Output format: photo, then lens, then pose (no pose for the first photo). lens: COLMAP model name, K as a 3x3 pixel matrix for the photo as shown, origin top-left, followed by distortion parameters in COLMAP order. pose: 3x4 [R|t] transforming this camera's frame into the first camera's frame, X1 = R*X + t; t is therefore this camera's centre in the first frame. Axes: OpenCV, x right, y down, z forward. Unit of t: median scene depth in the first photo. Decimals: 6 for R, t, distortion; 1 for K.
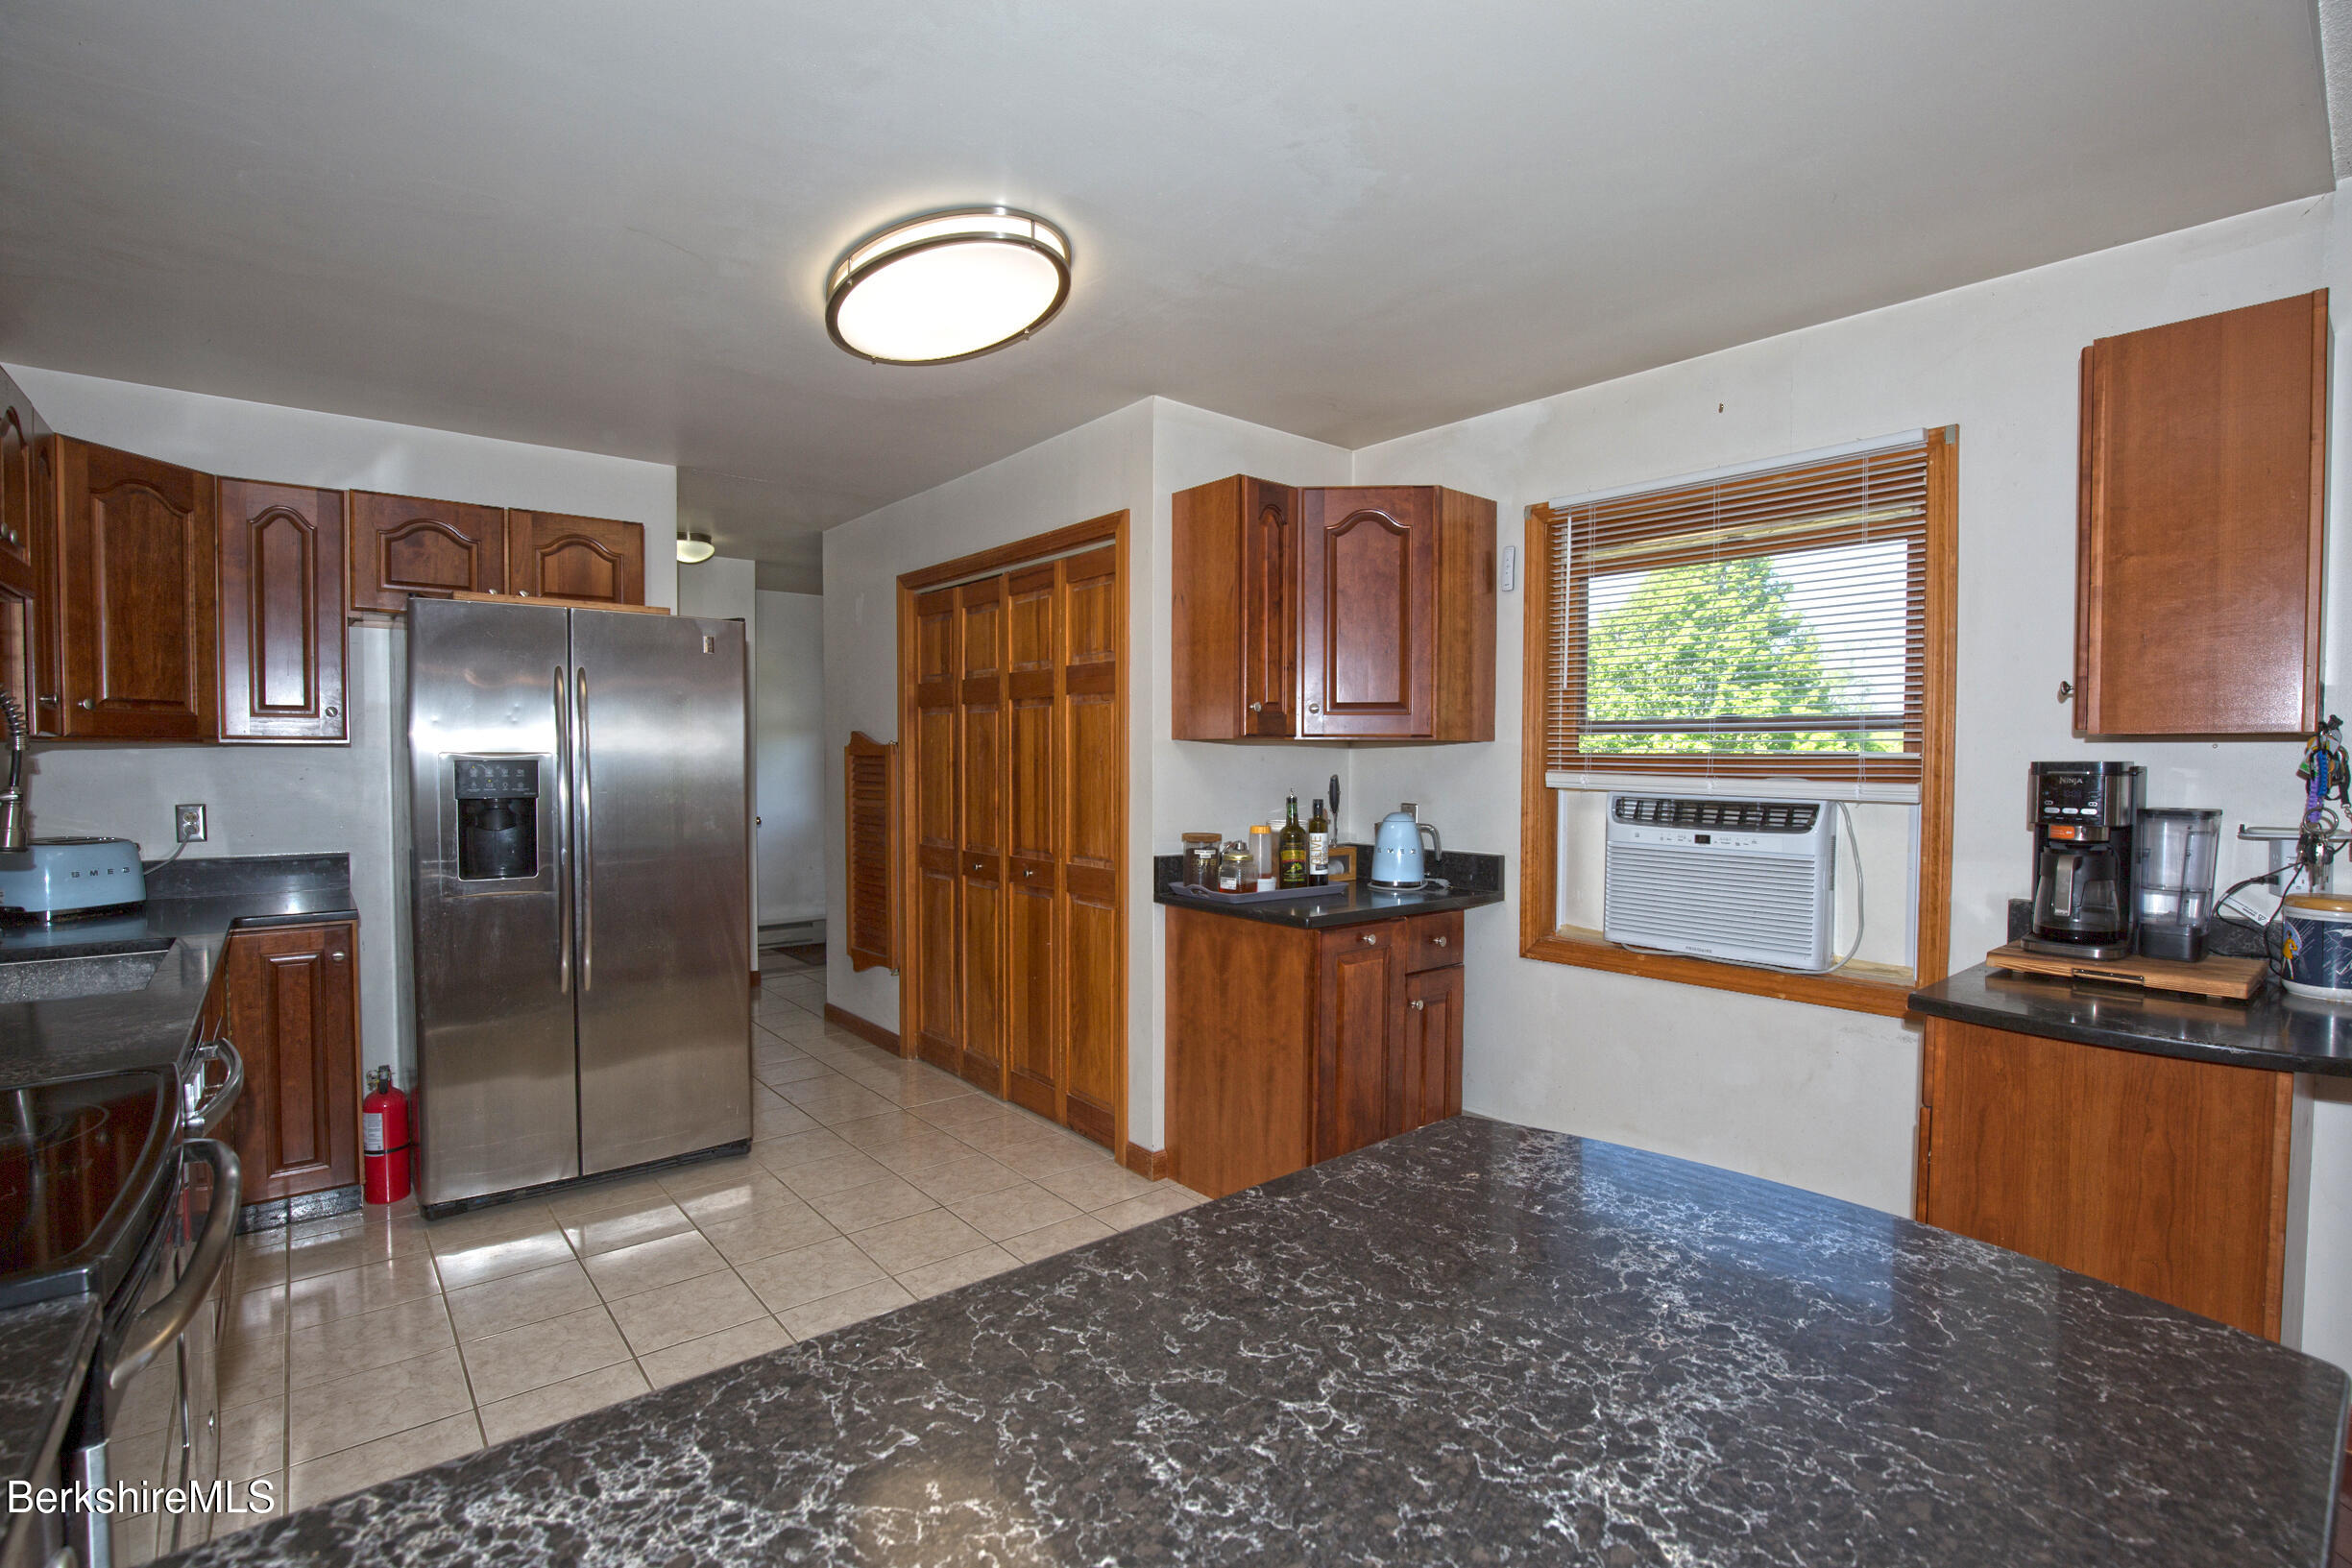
lens RADIAL K [[1084.4, 0, 1190.3], [0, 1084.4, 785.6], [0, 0, 1]] dist [-0.031133, 0.002533]
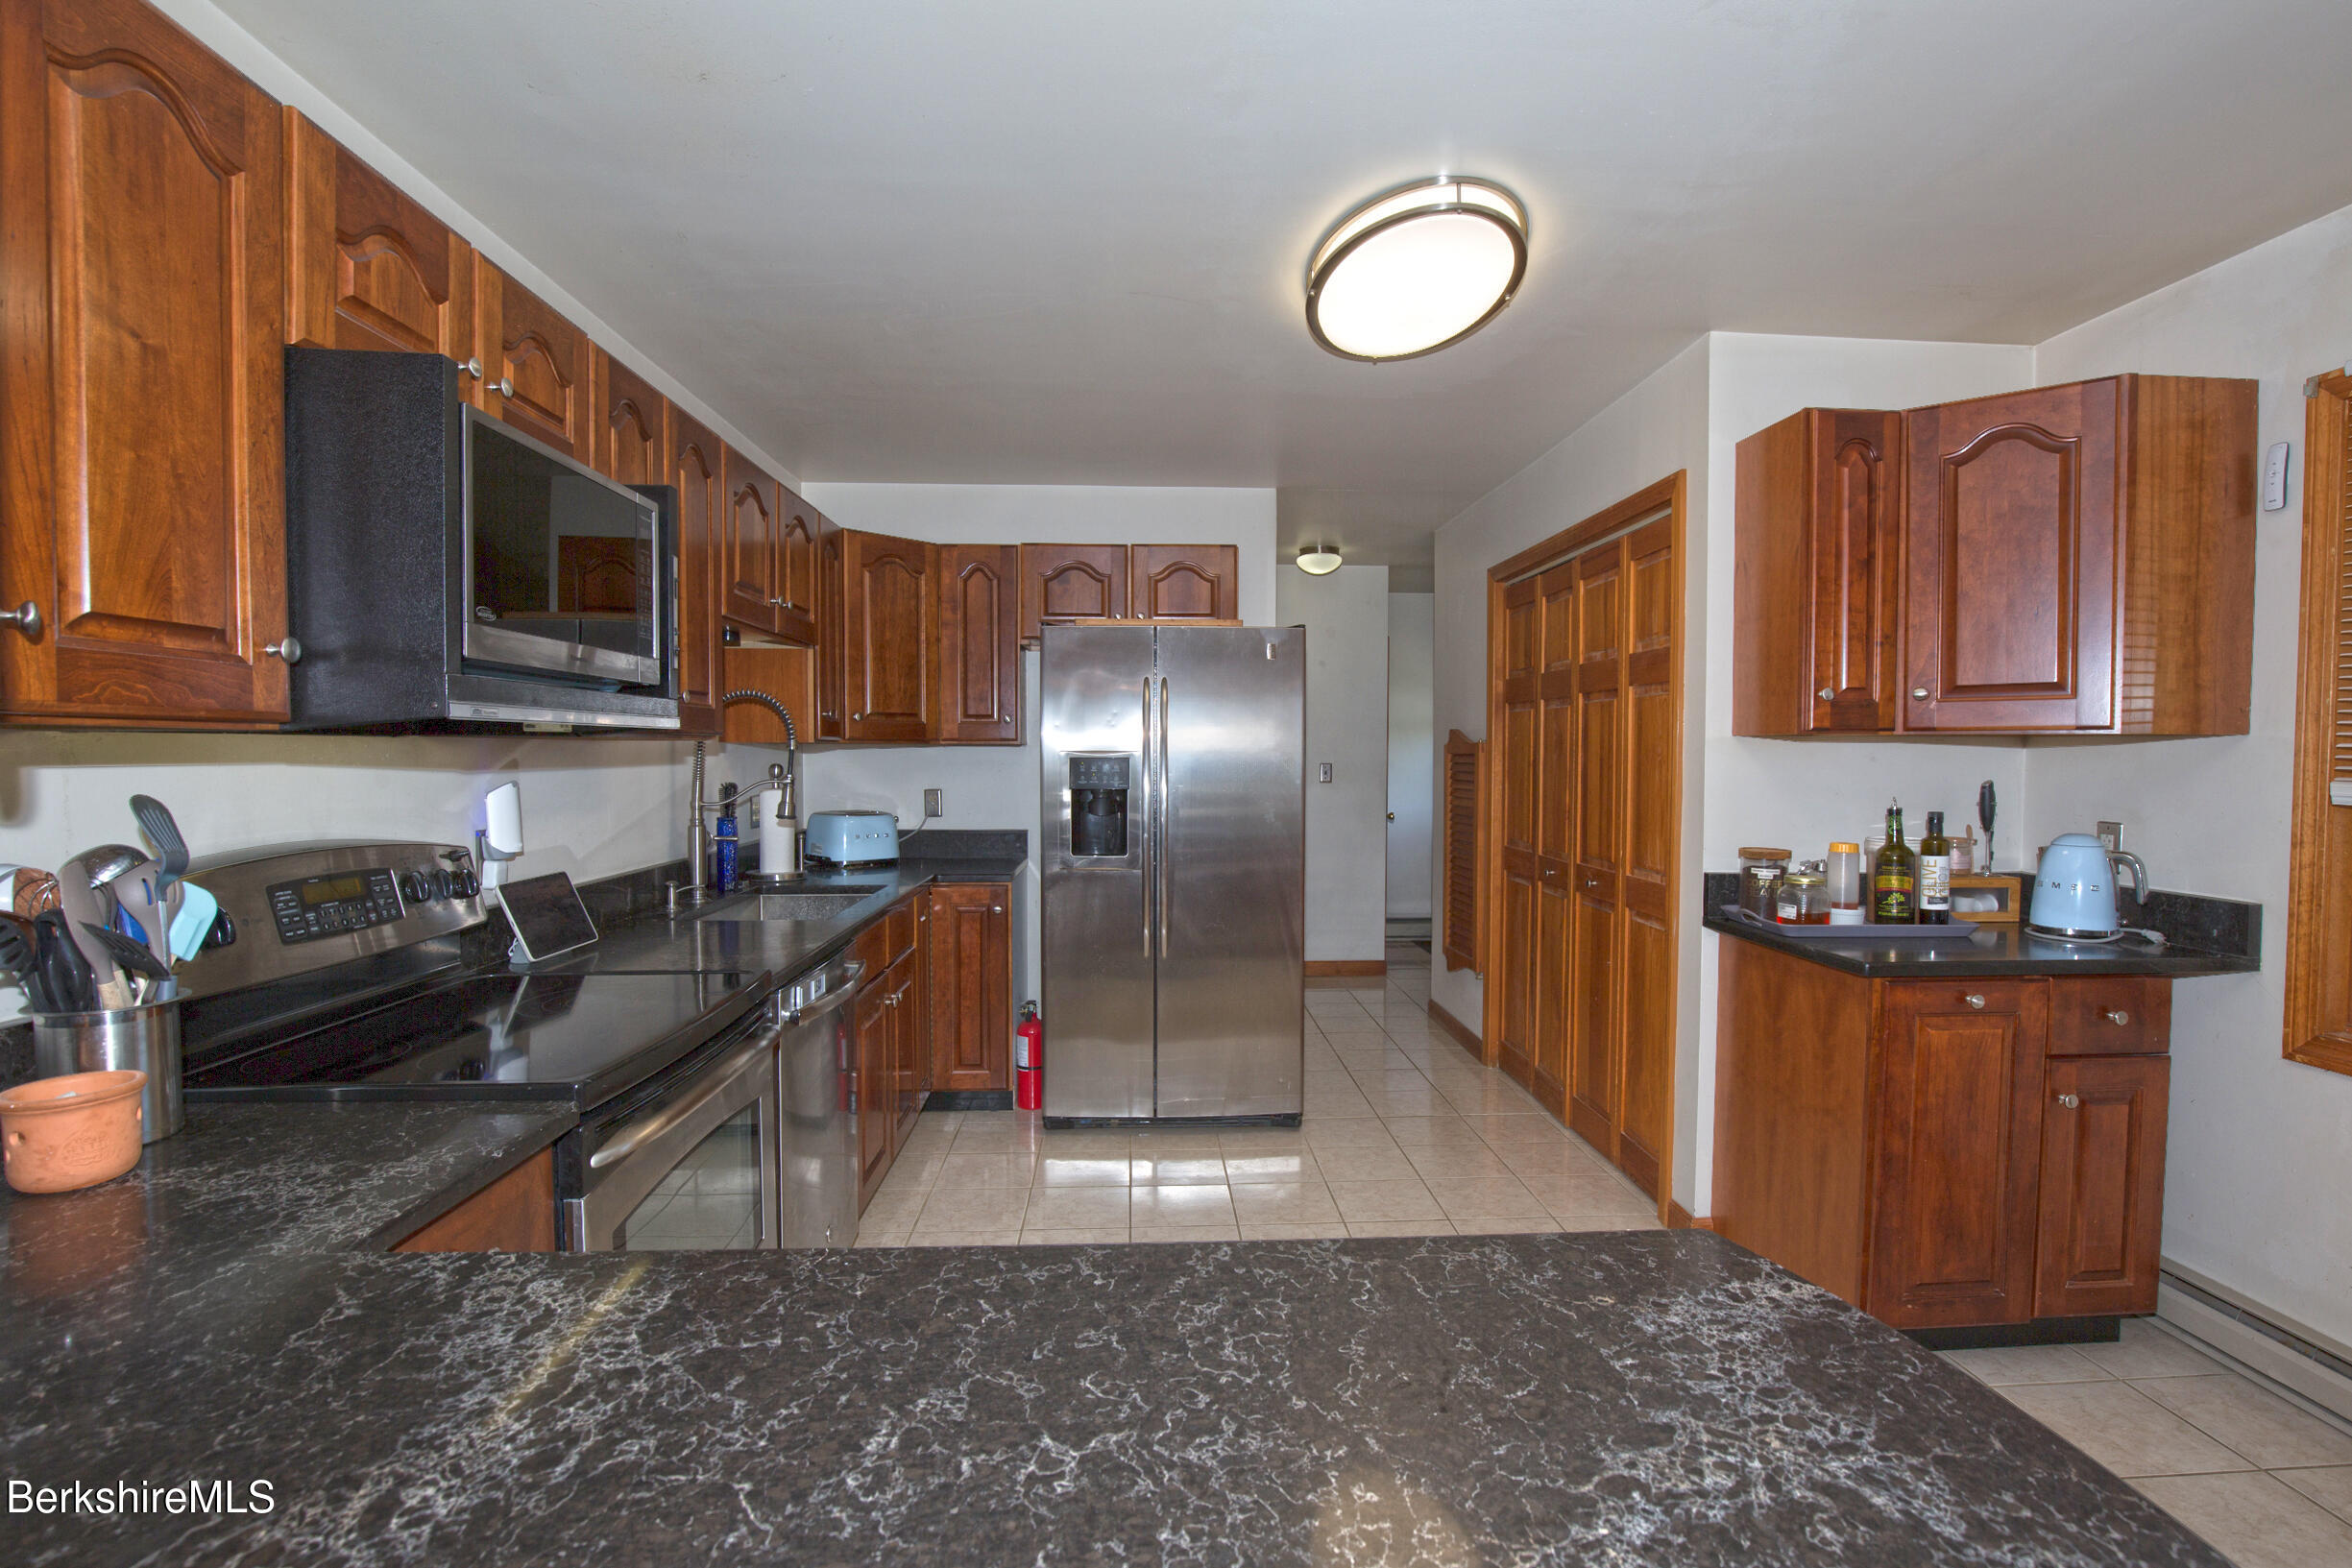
lens RADIAL K [[1107.5, 0, 1185.3], [0, 1107.5, 787.5], [0, 0, 1]] dist [-0.033453, 0.003846]
pose [[0.797981, 0.018971, -0.602383, 0.161848], [-0.017112, 0.999815, 0.008818, -0.002464], [0.602439, 0.003272, 0.798158, 0.063611]]
